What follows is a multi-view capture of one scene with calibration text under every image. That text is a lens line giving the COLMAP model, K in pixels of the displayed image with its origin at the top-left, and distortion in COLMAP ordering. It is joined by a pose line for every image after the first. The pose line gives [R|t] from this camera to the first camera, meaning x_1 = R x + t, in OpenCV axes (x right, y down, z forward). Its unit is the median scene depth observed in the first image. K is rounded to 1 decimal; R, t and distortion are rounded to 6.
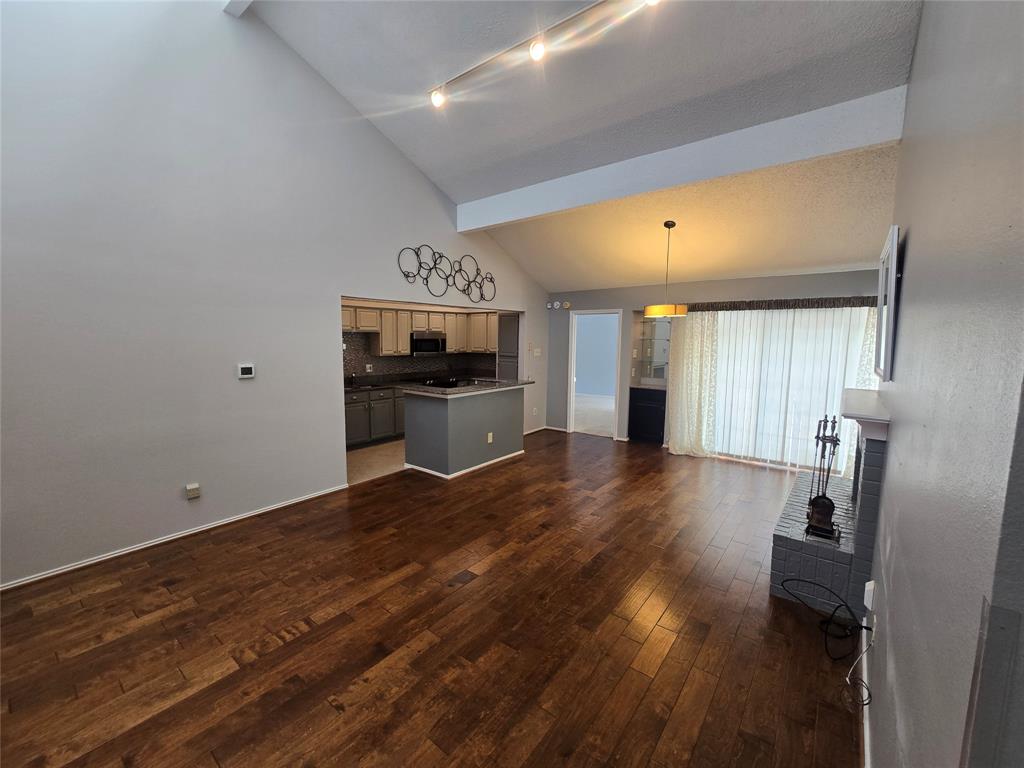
lens RADIAL K [[416.9, 0, 509.9], [0, 416.9, 382.4], [0, 0, 1]] dist [-0.008563, 0.000047]
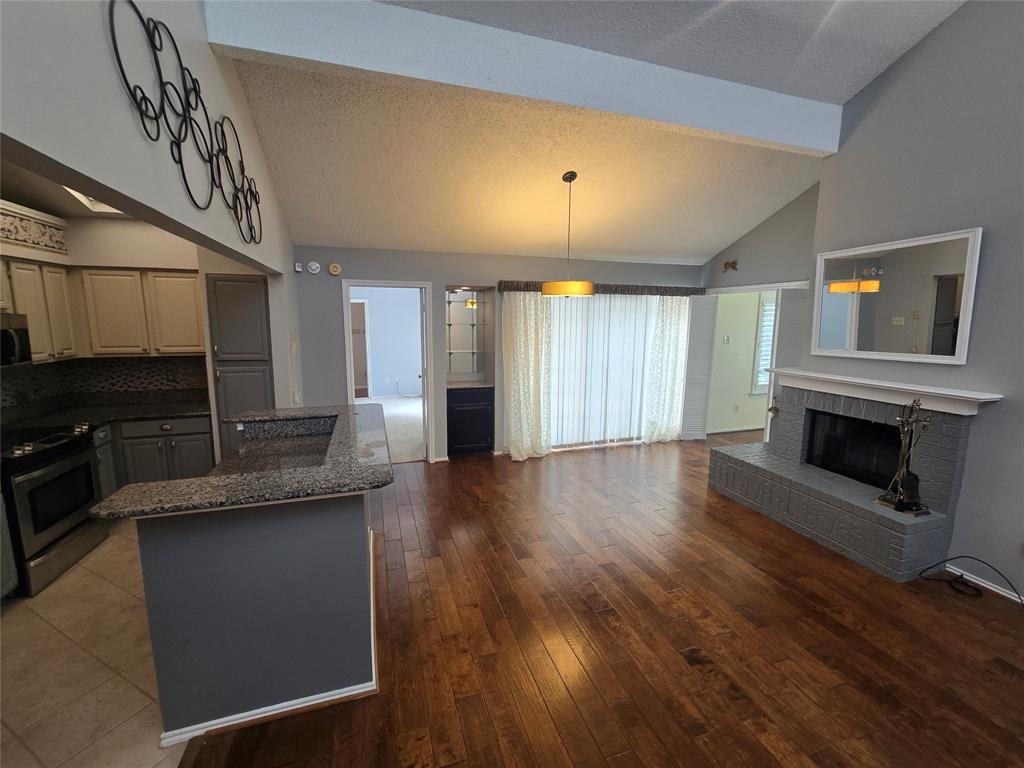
lens RADIAL K [[416.9, 0, 509.0], [0, 416.9, 381.4], [0, 0, 1]] dist [-0.008563, 0.000047]
pose [[0.554225, -0.125569, 0.822841, -0.308115], [0.087015, 0.991879, 0.092755, -0.070757], [-0.827806, 0.020193, 0.560651, 0.563472]]
